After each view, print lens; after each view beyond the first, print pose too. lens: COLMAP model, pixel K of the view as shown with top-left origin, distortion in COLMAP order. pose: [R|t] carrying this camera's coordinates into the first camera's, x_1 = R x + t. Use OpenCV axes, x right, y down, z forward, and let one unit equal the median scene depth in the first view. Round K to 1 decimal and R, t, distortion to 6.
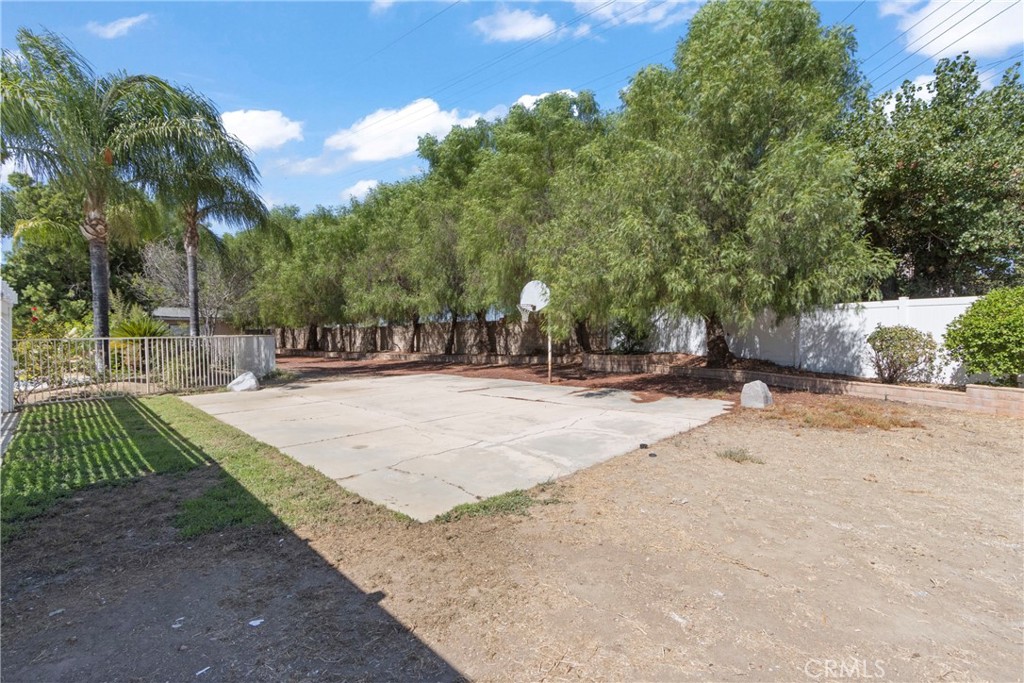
lens RADIAL K [[469.3, 0, 512.0], [0, 469.3, 341.5], [0, 0, 1]] dist [0.013569, -0.000574]
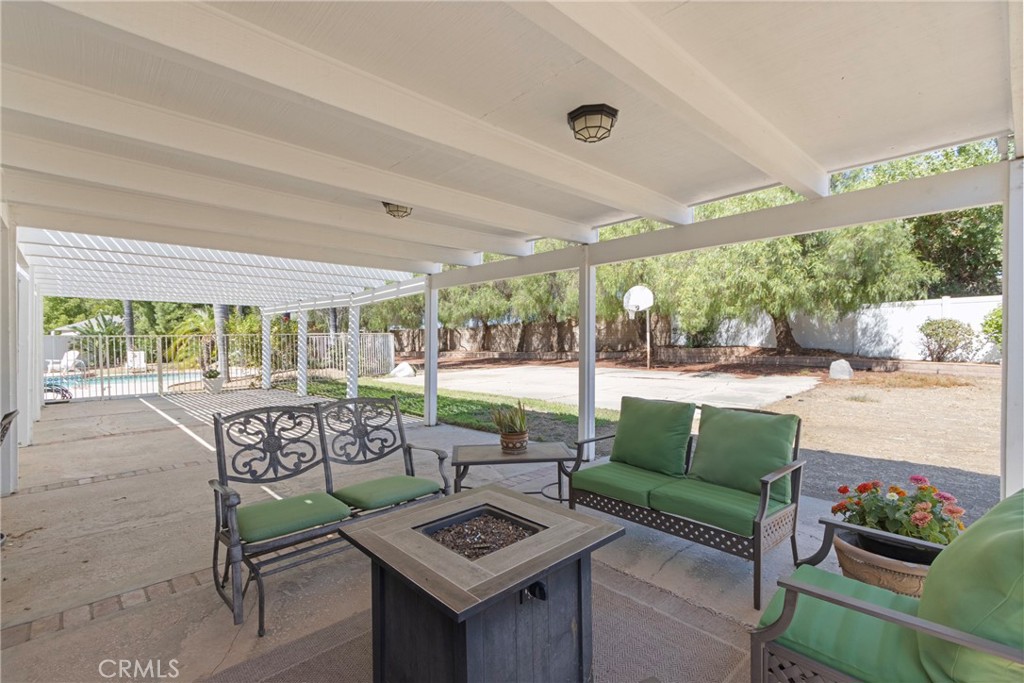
lens RADIAL K [[469.3, 0, 512.0], [0, 469.3, 341.5], [0, 0, 1]] dist [0.013569, -0.000574]
pose [[0.999950, -0.007836, -0.006280, -0.354117], [0.007775, 0.999923, -0.009674, 0.032246], [0.006355, 0.009625, 0.999933, -0.306563]]
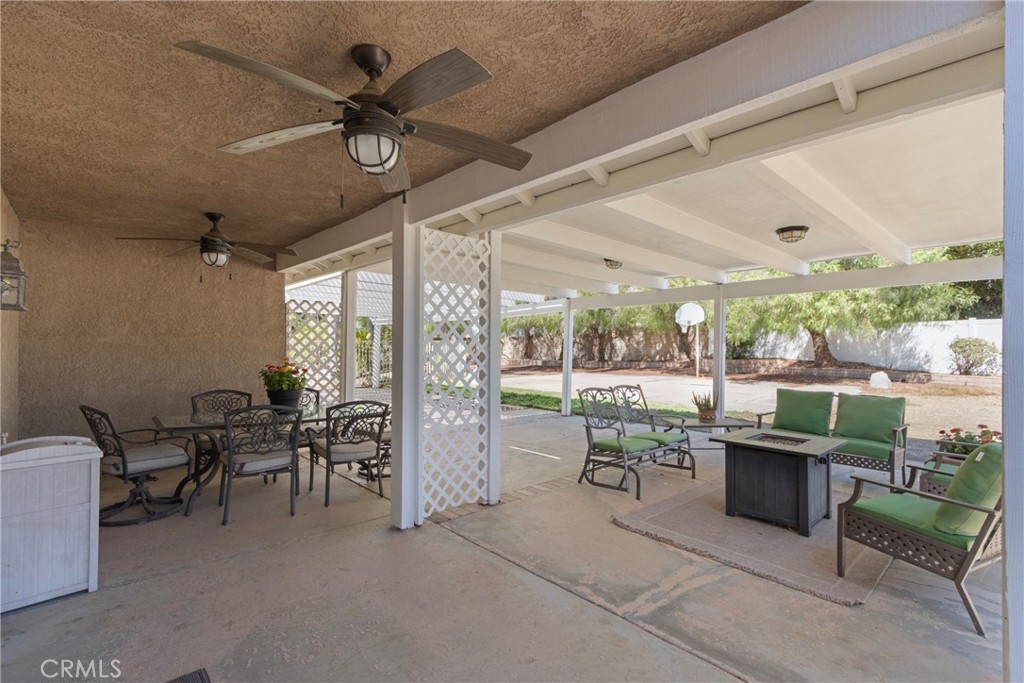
lens RADIAL K [[469.3, 0, 512.0], [0, 469.3, 341.5], [0, 0, 1]] dist [0.013569, -0.000574]
pose [[0.999631, 0.008804, -0.025682, -0.561139], [-0.009519, 0.999566, -0.027867, 0.033661], [0.025426, 0.028101, 0.999282, -0.507310]]
